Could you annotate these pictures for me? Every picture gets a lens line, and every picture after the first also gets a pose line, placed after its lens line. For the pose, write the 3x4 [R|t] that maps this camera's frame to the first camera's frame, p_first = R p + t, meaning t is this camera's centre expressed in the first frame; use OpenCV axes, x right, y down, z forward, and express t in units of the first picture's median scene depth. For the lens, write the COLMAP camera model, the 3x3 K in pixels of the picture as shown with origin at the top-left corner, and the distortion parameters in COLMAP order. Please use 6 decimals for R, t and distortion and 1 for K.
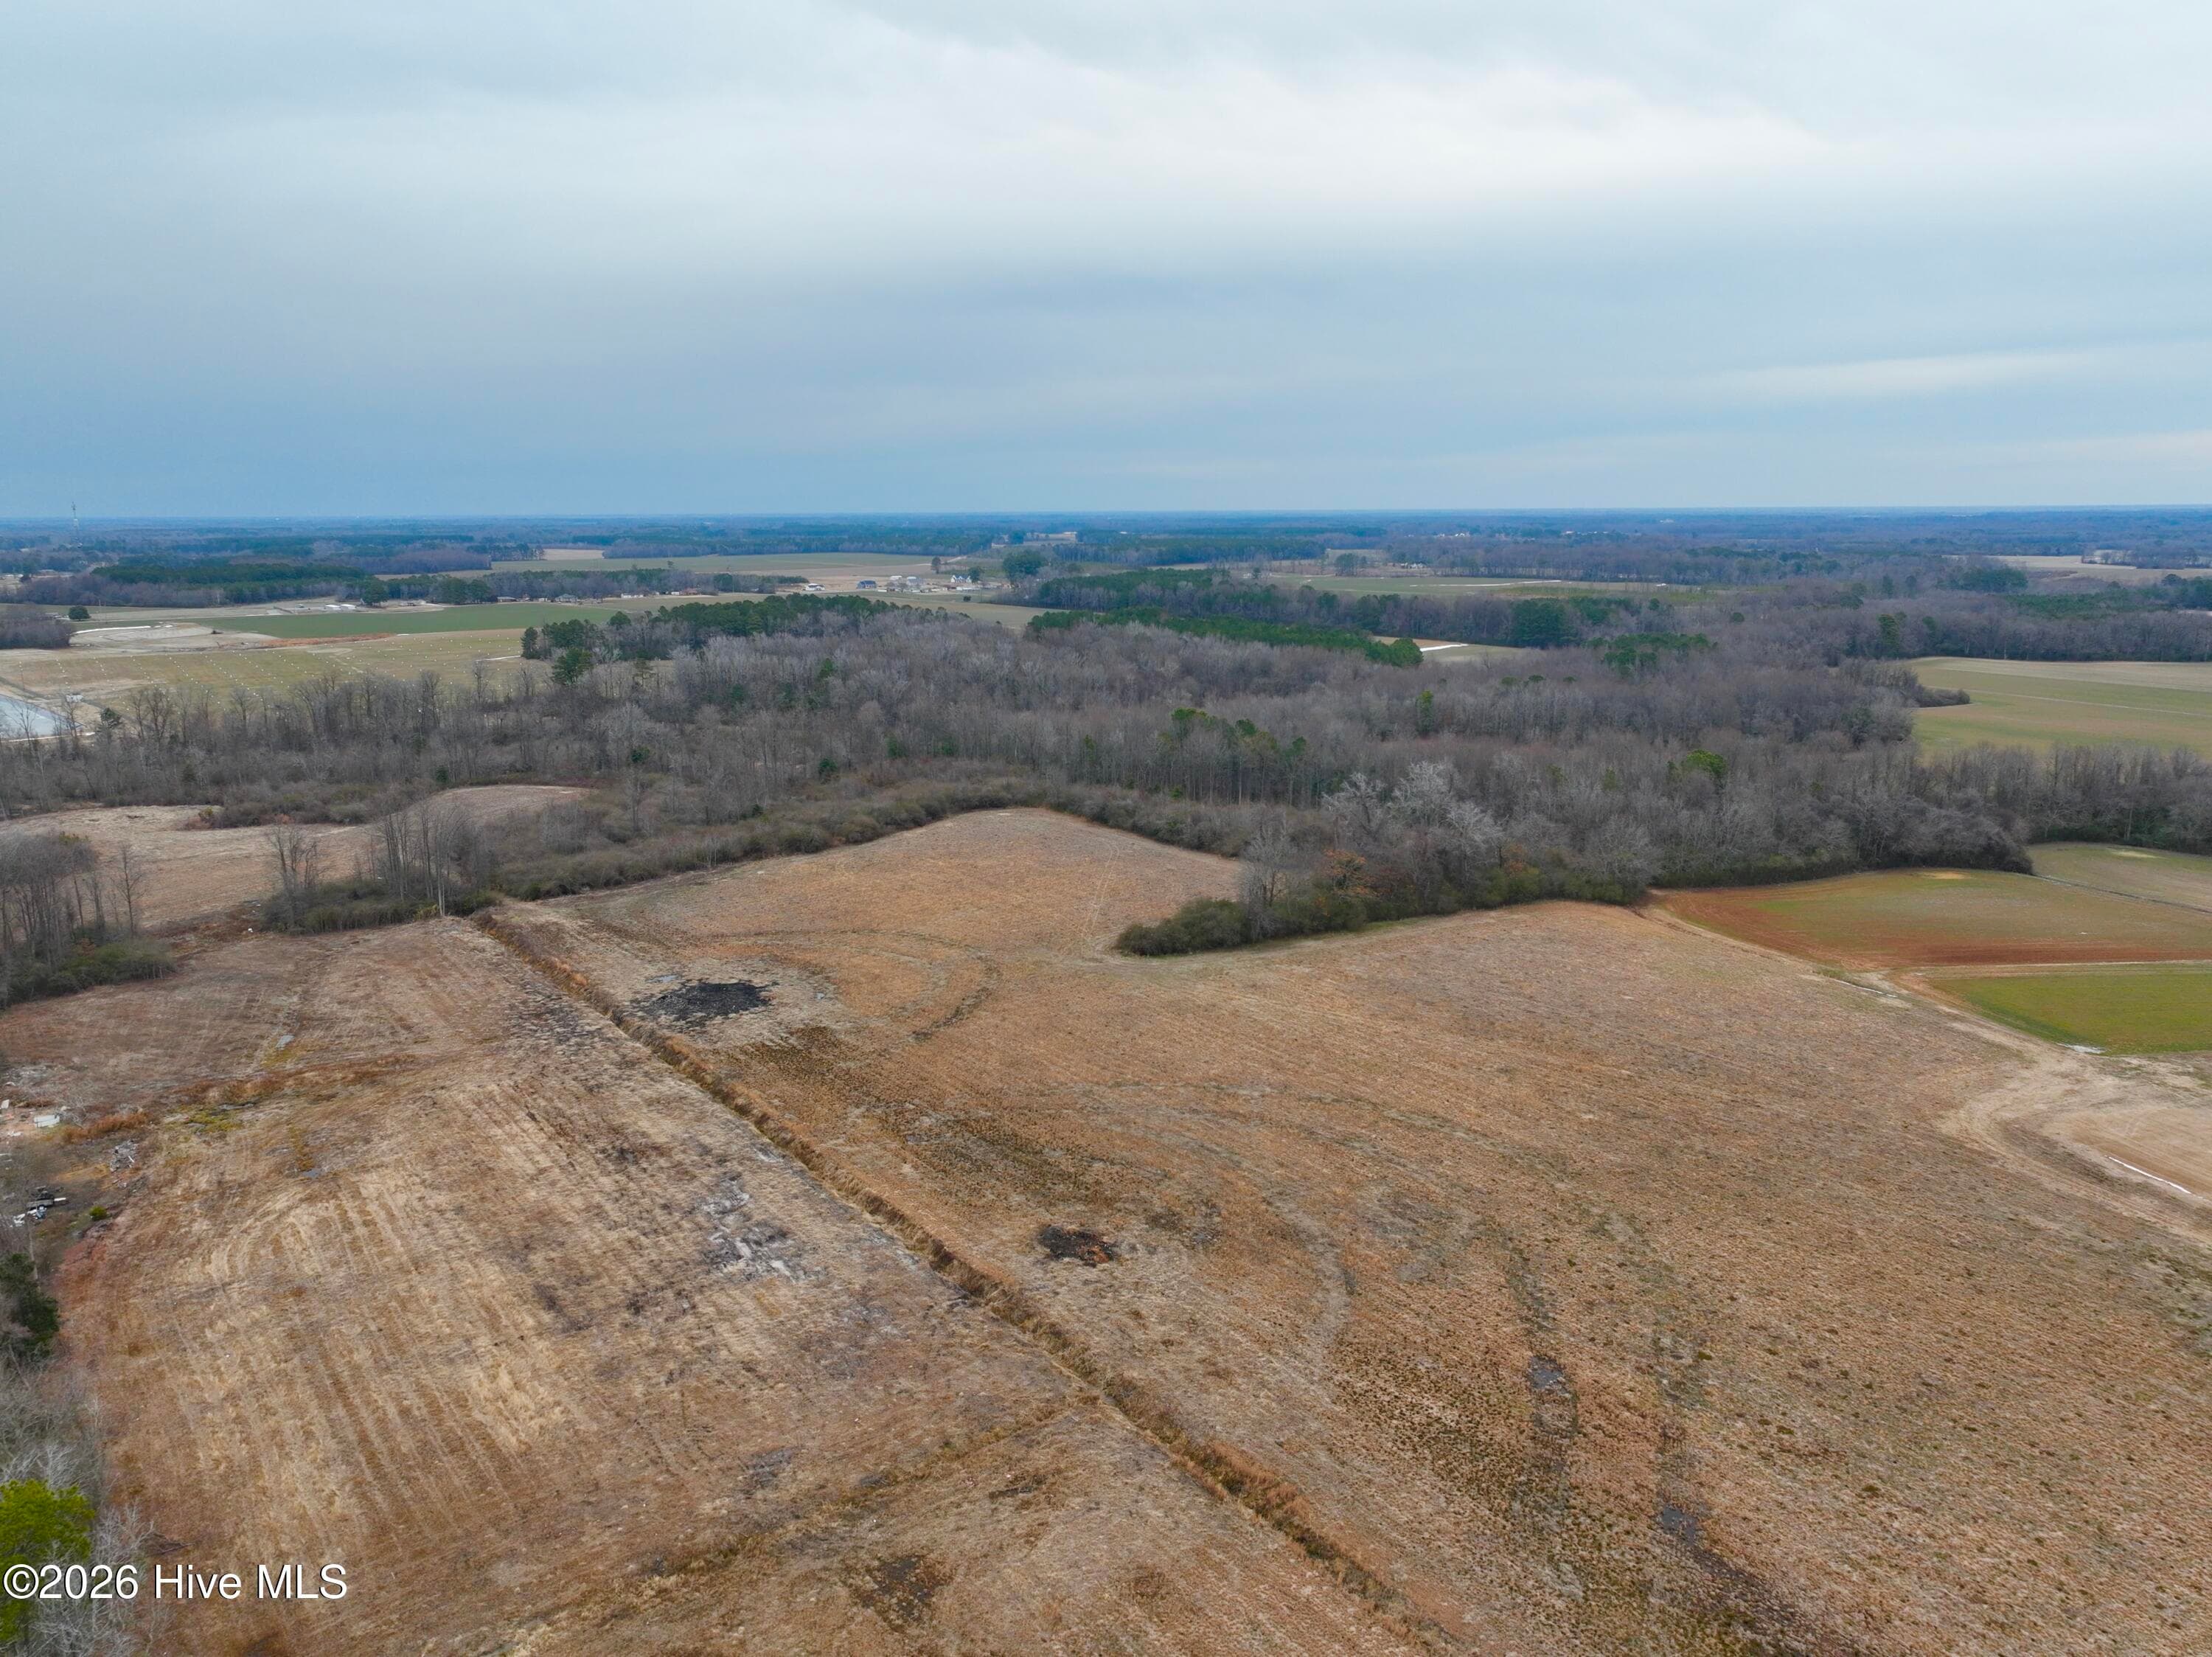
lens RADIAL K [[1554.6, 0, 1111.6], [0, 1554.6, 828.4], [0, 0, 1]] dist [0.002888, 0.010862]
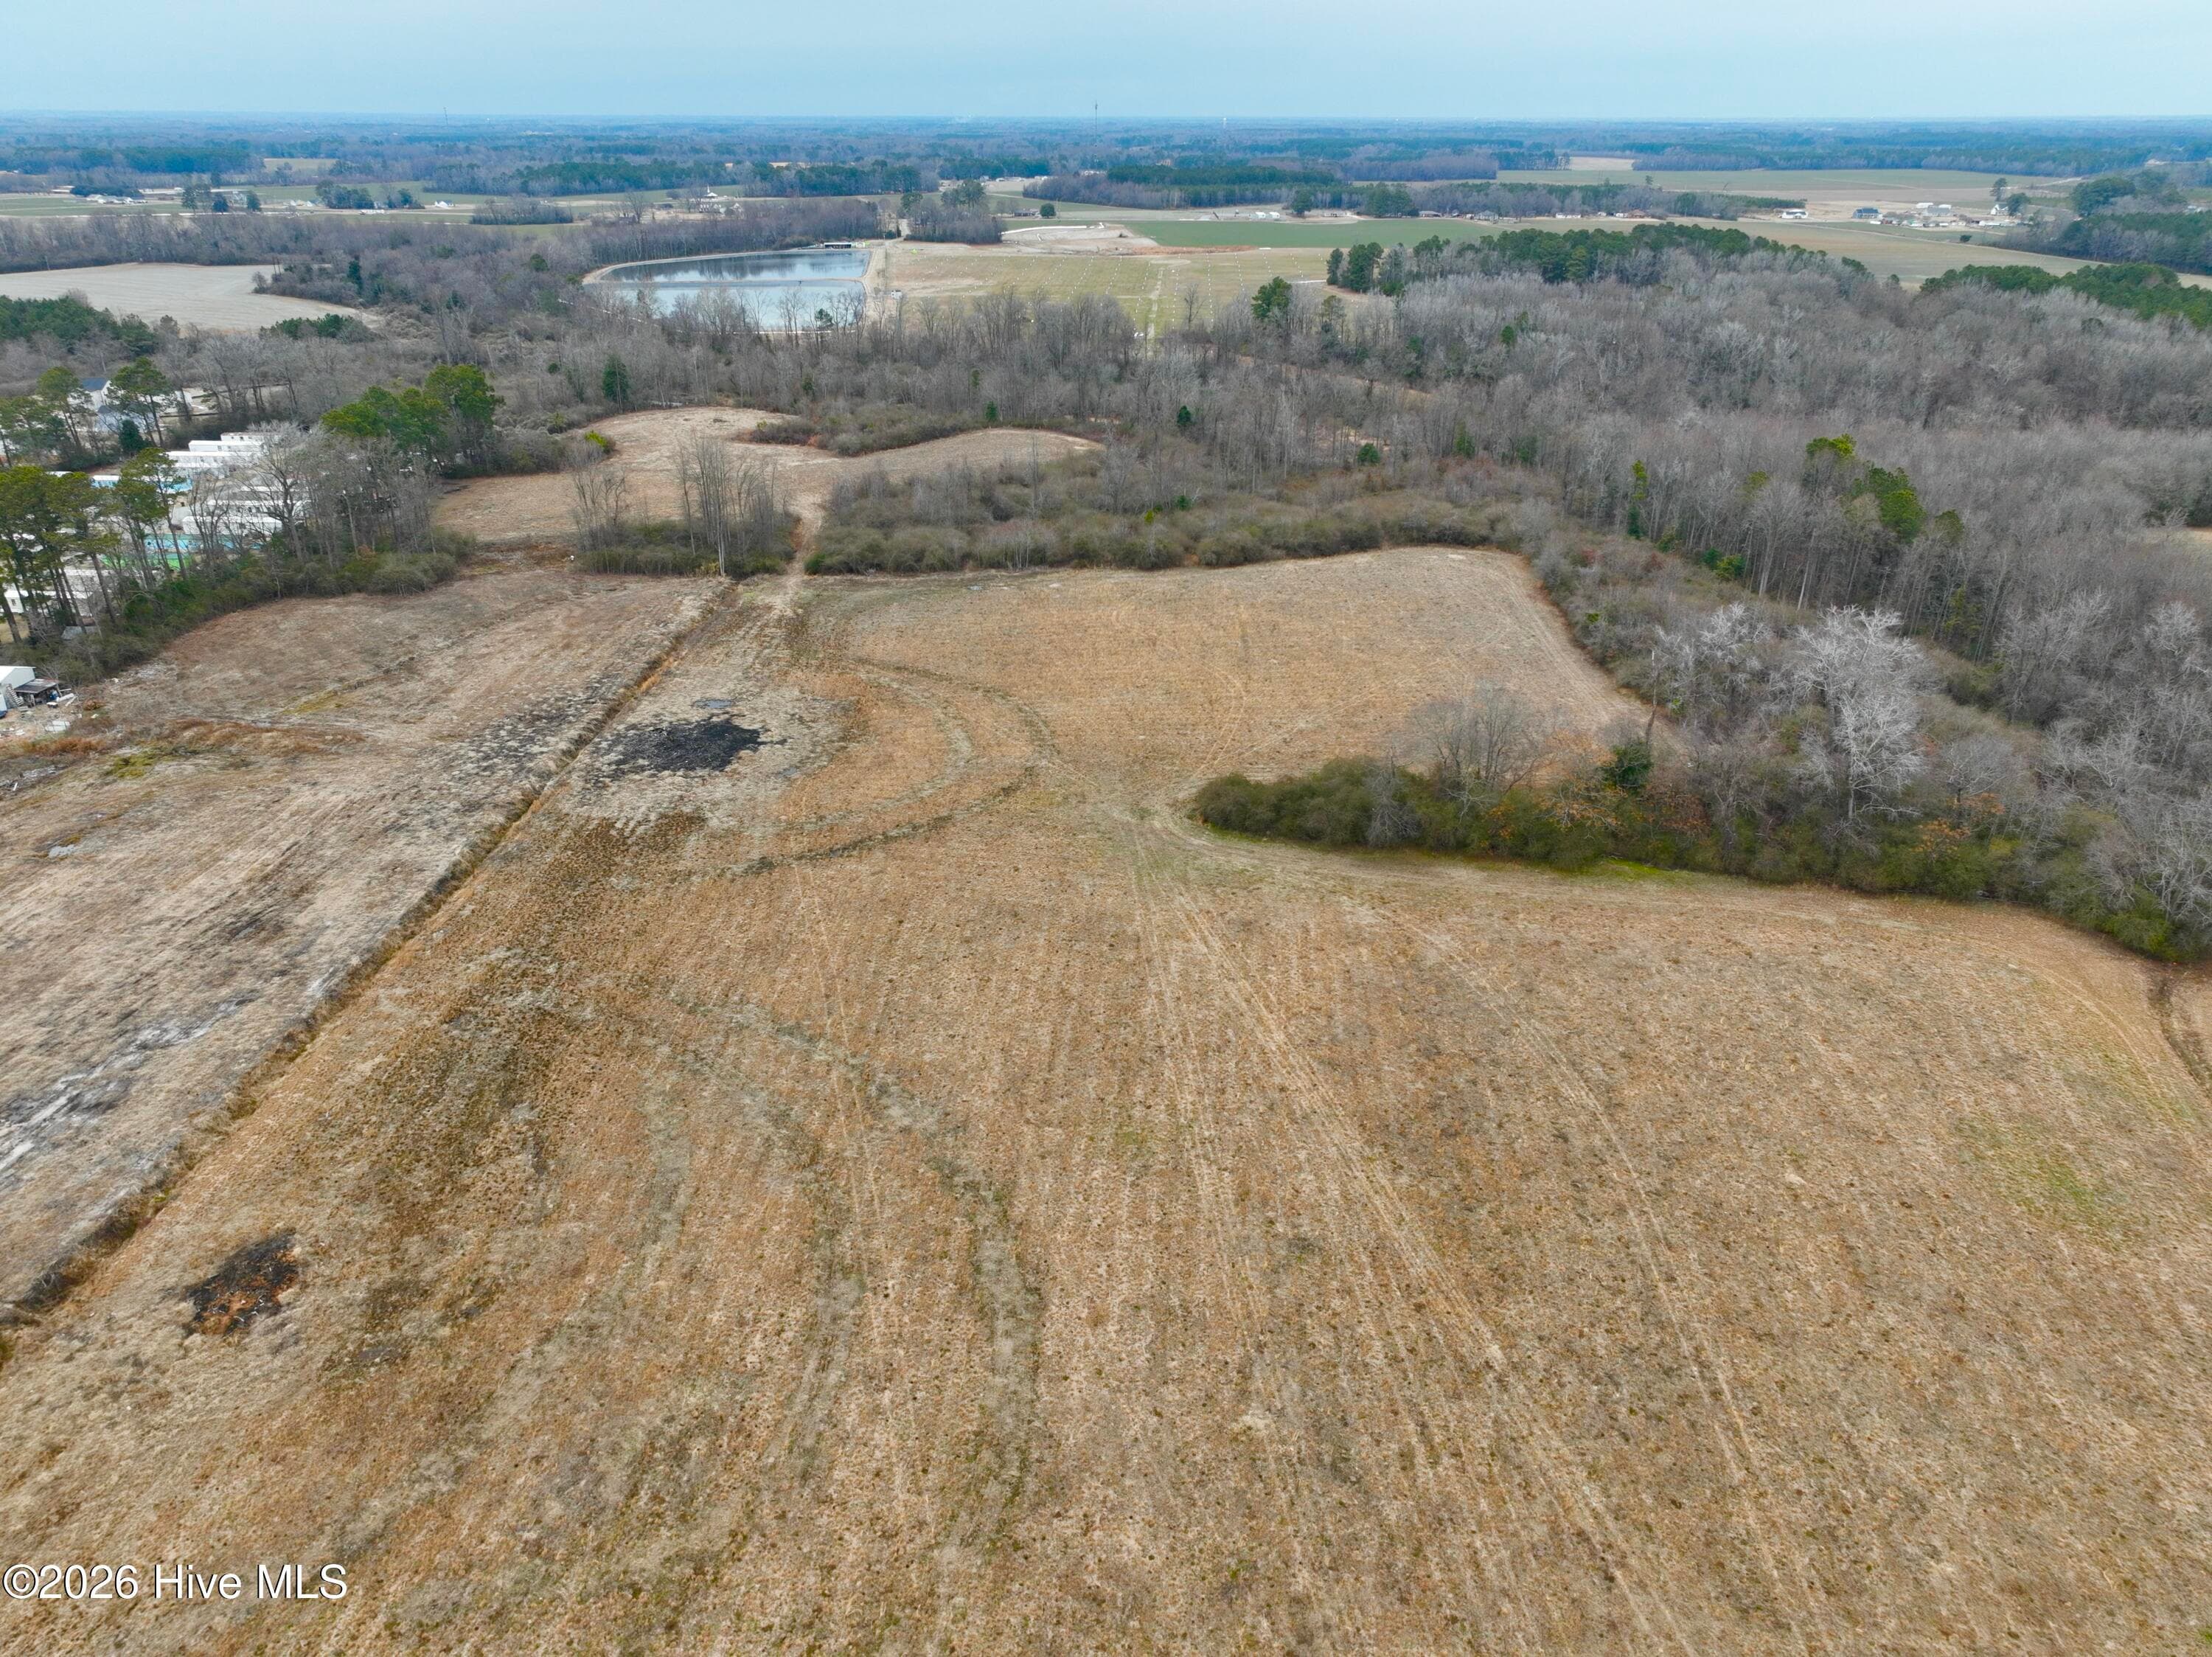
lens RADIAL K [[1554.6, 0, 1111.6], [0, 1554.6, 828.4], [0, 0, 1]] dist [0.002888, 0.010862]
pose [[0.788922, 0.264451, -0.554678, 0.254681], [-0.131544, 0.954415, 0.267935, -0.064713], [0.600248, -0.138415, 0.787746, 0.307785]]
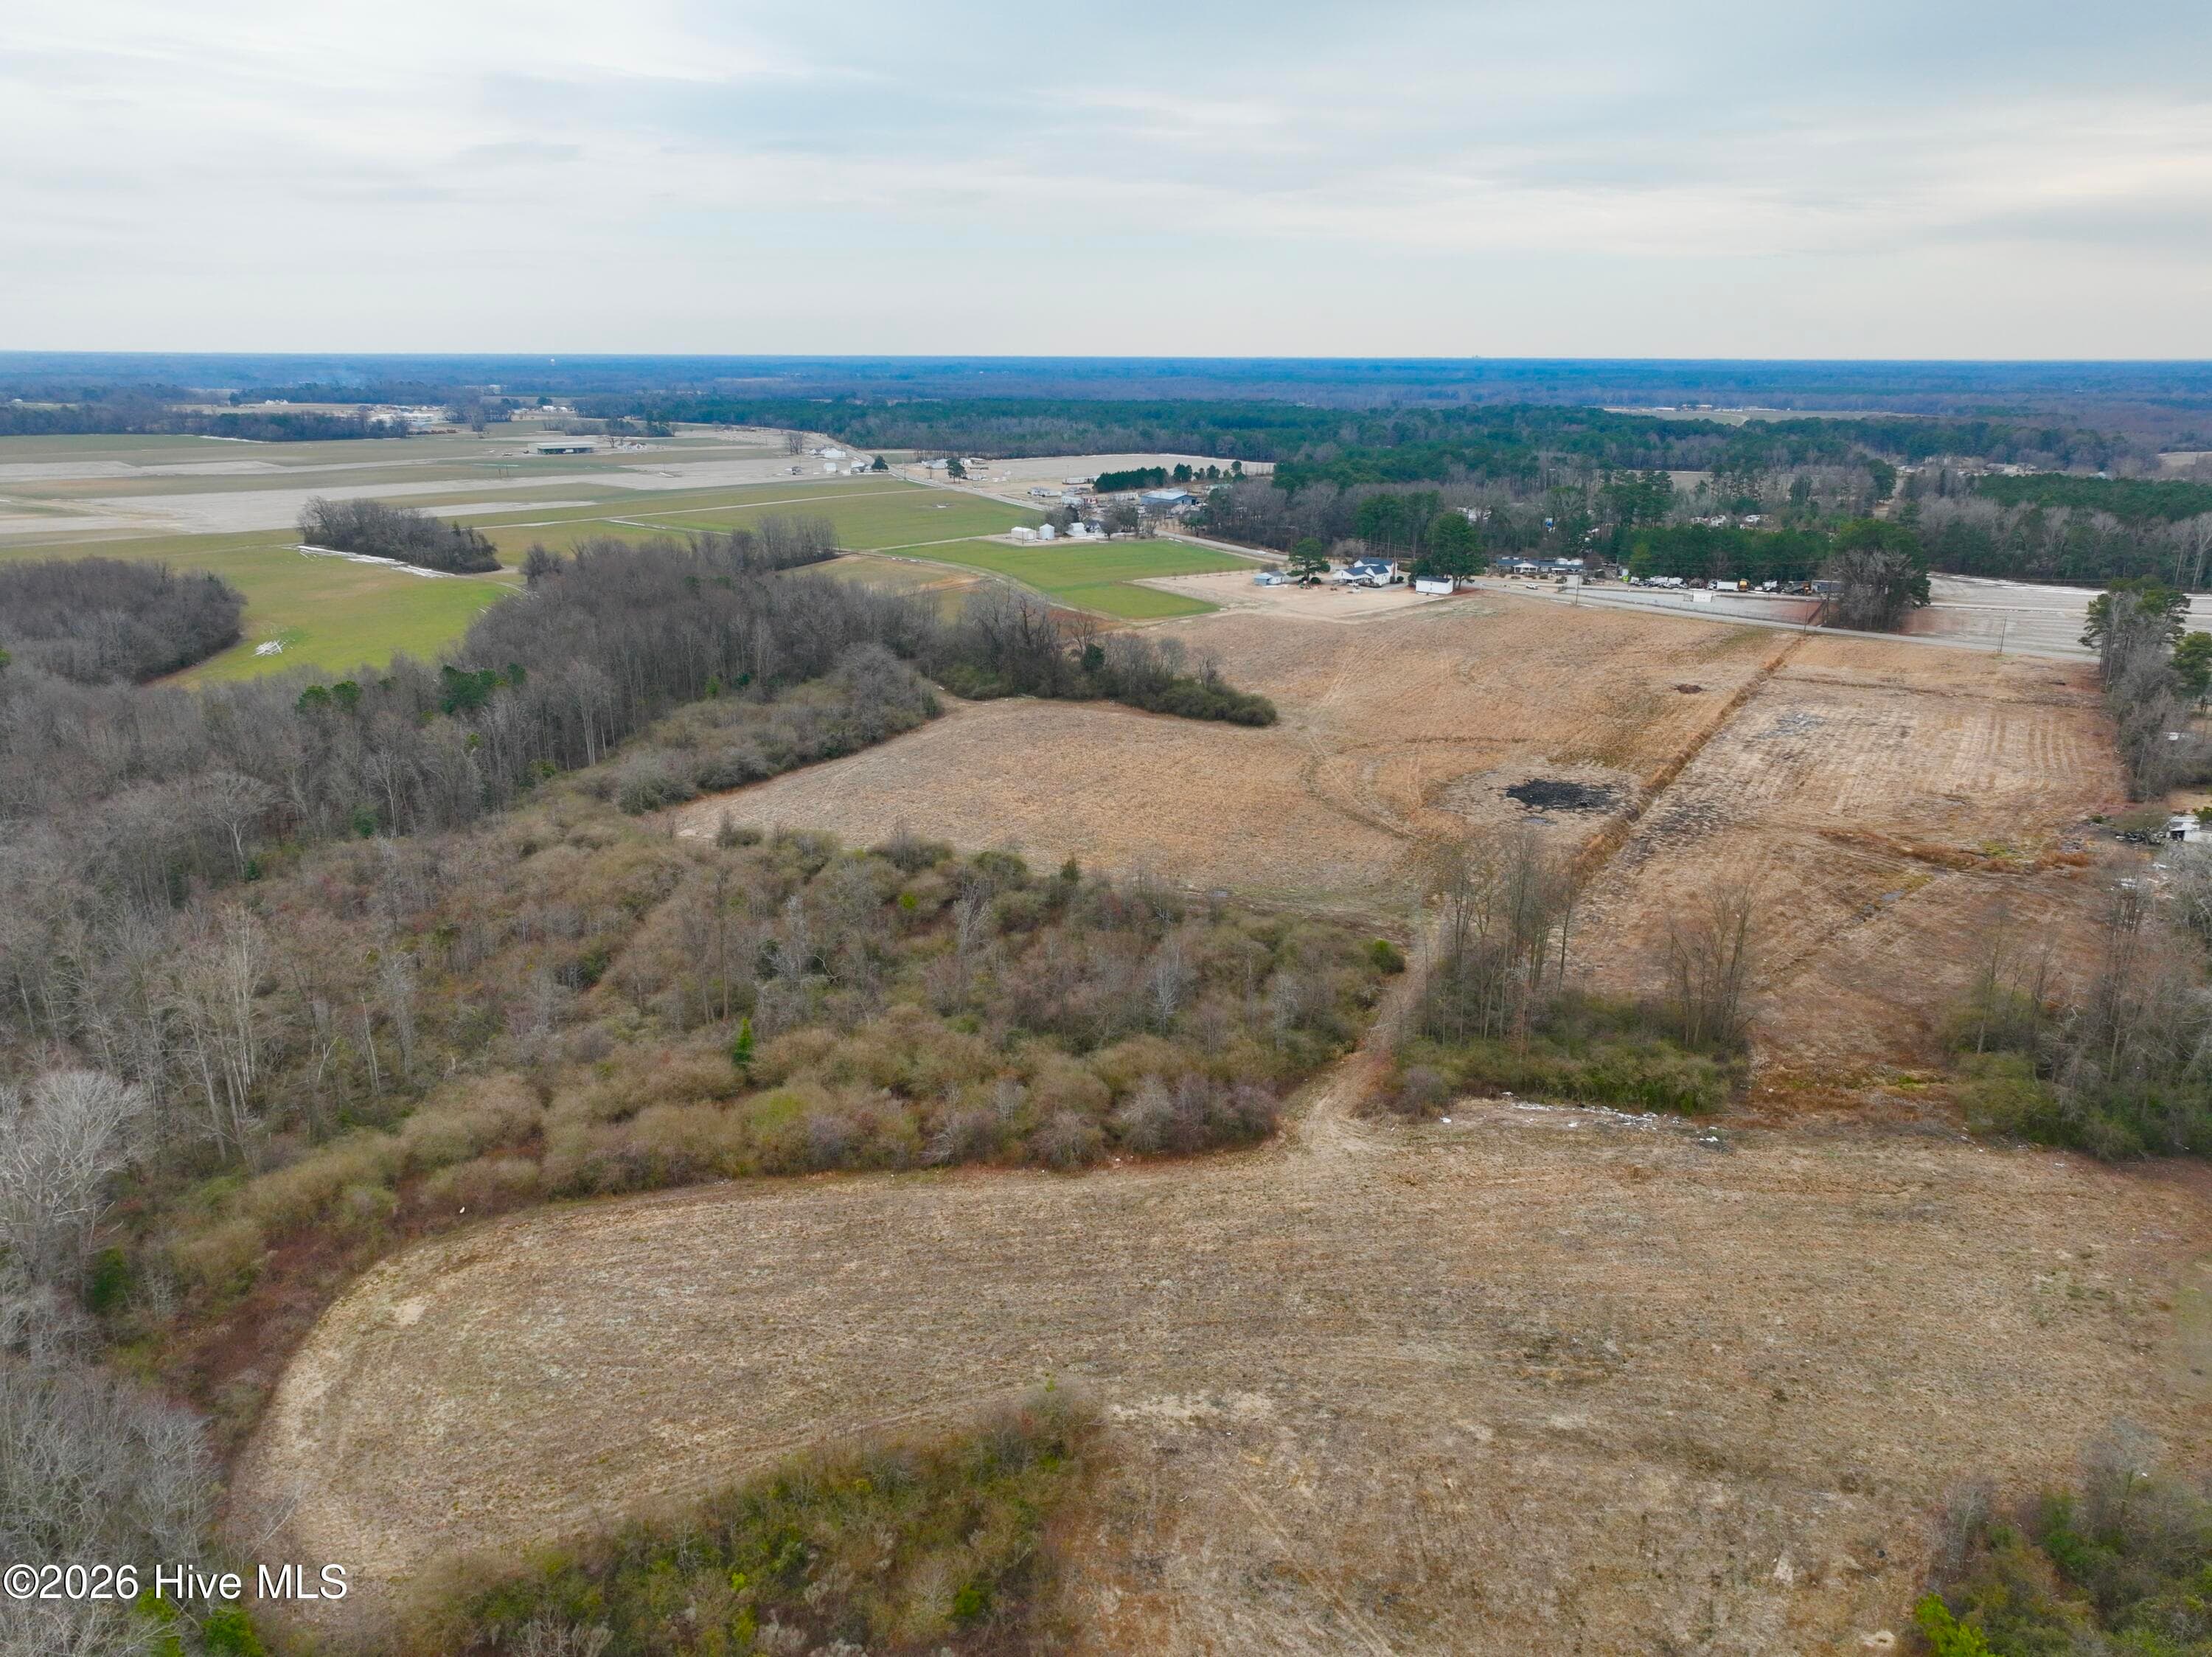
lens RADIAL K [[1554.6, 0, 1111.6], [0, 1554.6, 828.4], [0, 0, 1]] dist [0.002888, 0.010862]
pose [[-0.396620, -0.265359, 0.878793, -0.737871], [0.186743, 0.913969, 0.360261, -0.220579], [-0.898788, 0.306995, -0.312944, 1.076397]]
